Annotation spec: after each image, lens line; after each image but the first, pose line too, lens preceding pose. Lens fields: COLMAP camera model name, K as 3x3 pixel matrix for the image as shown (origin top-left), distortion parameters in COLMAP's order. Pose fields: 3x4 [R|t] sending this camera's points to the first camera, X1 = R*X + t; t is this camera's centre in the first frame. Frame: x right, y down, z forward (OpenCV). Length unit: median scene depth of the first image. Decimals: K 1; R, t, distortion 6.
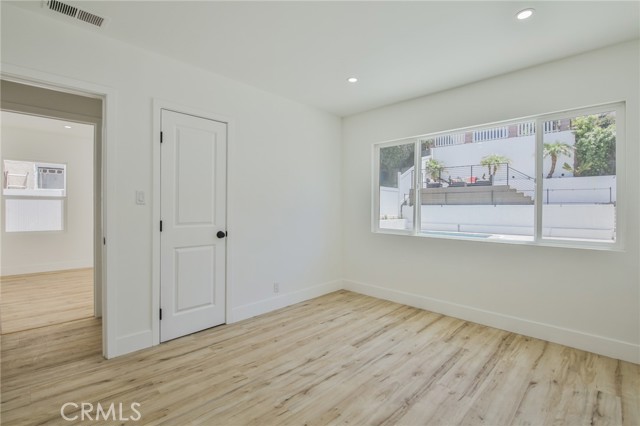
lens RADIAL K [[292.2, 0, 319.0], [0, 292.2, 211.7], [0, 0, 1]] dist [-0.013190, -0.002583]
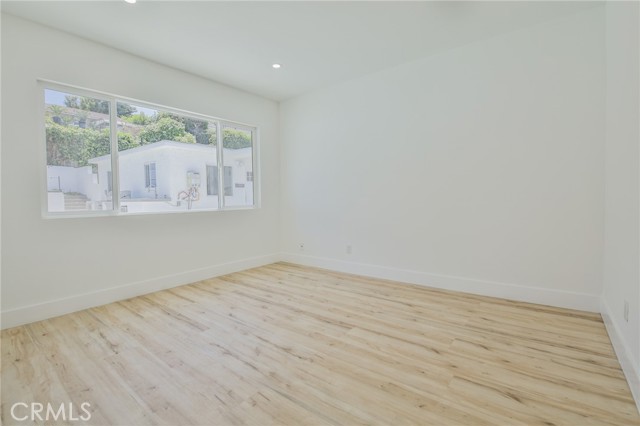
lens RADIAL K [[292.2, 0, 322.2], [0, 292.2, 214.0], [0, 0, 1]] dist [-0.013190, -0.002583]
pose [[-0.123126, -0.061091, 0.990509, -0.831868], [0.027328, 0.997516, 0.064920, 0.057958], [-0.992015, 0.035062, -0.121151, 0.772775]]
